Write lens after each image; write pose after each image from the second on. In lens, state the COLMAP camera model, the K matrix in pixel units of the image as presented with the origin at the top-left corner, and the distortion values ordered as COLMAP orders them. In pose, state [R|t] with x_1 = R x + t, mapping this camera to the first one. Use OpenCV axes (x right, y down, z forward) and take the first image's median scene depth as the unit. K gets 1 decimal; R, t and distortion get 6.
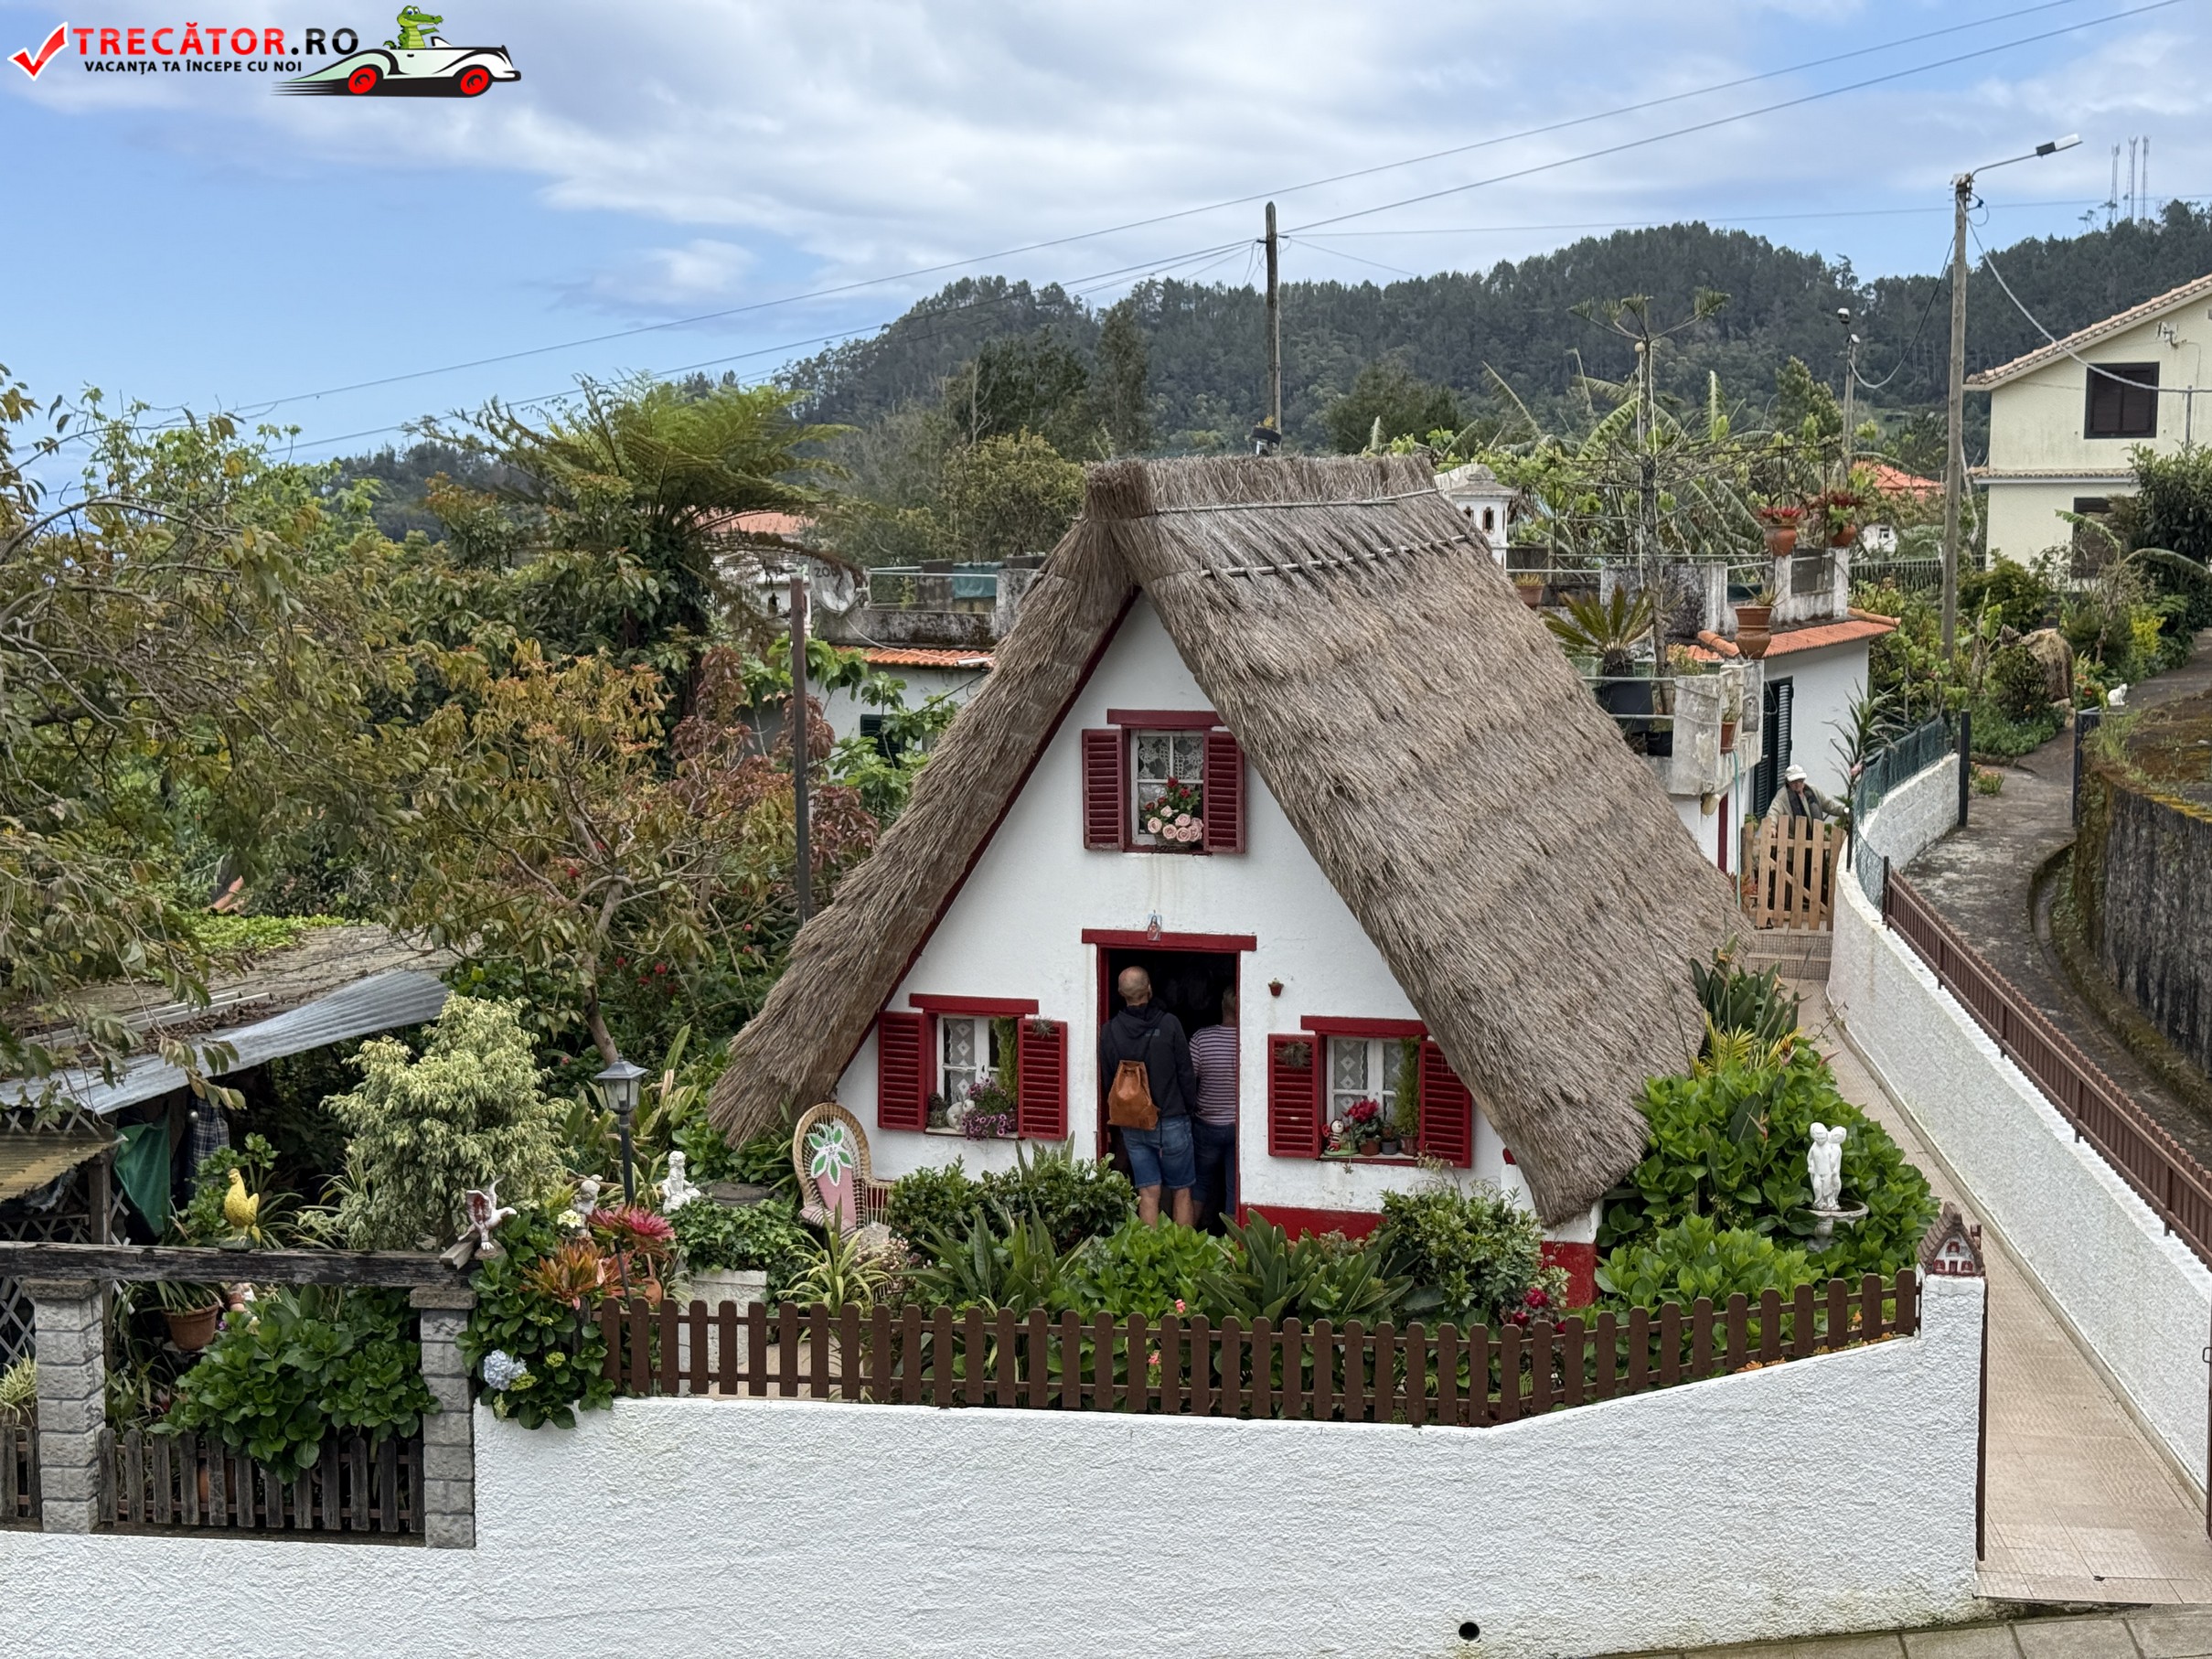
lens RADIAL K [[2967.7, 0, 1106.0], [0, 2967.7, 829.5], [0, 0, 1]] dist [0.140281, -0.195585]
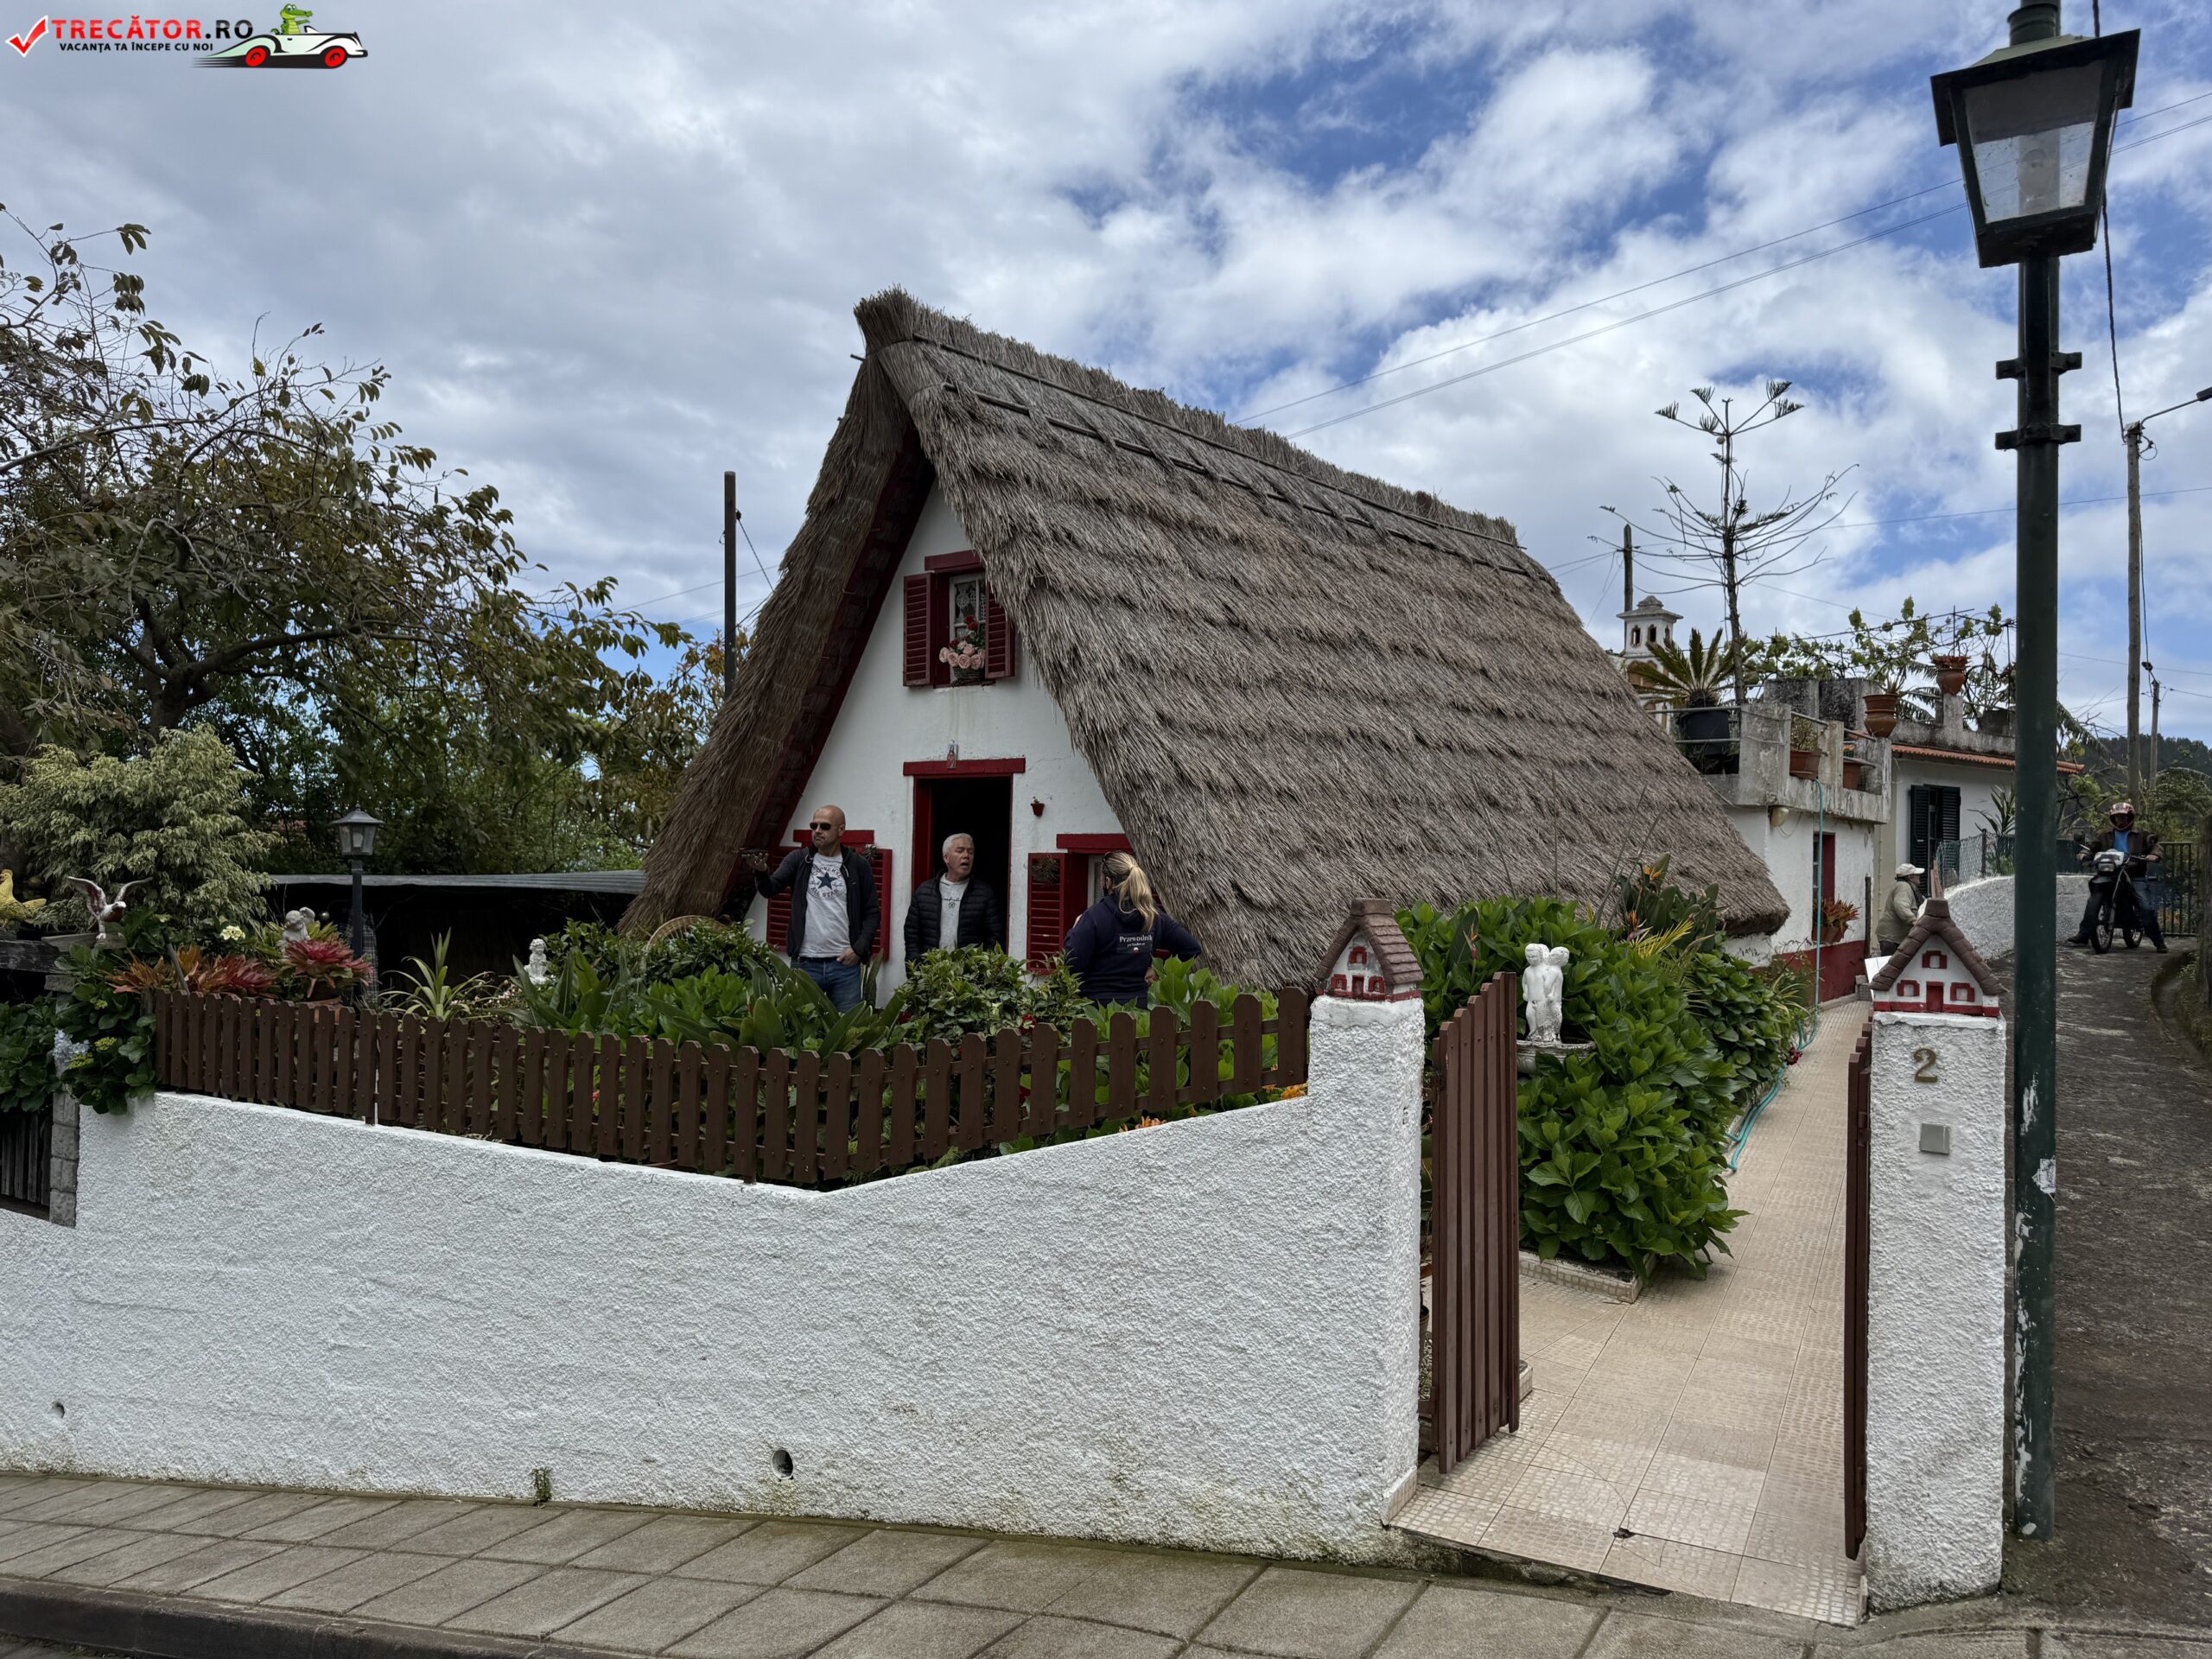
lens RADIAL K [[1532.1, 0, 1122.3], [0, 1532.1, 822.7], [0, 0, 1]] dist [0.067884, -0.092533]
pose [[0.924610, 0.011363, -0.380745, 0.285356], [-0.063974, 0.989990, -0.125809, 0.123135], [0.375504, 0.140682, 0.916082, 0.531427]]
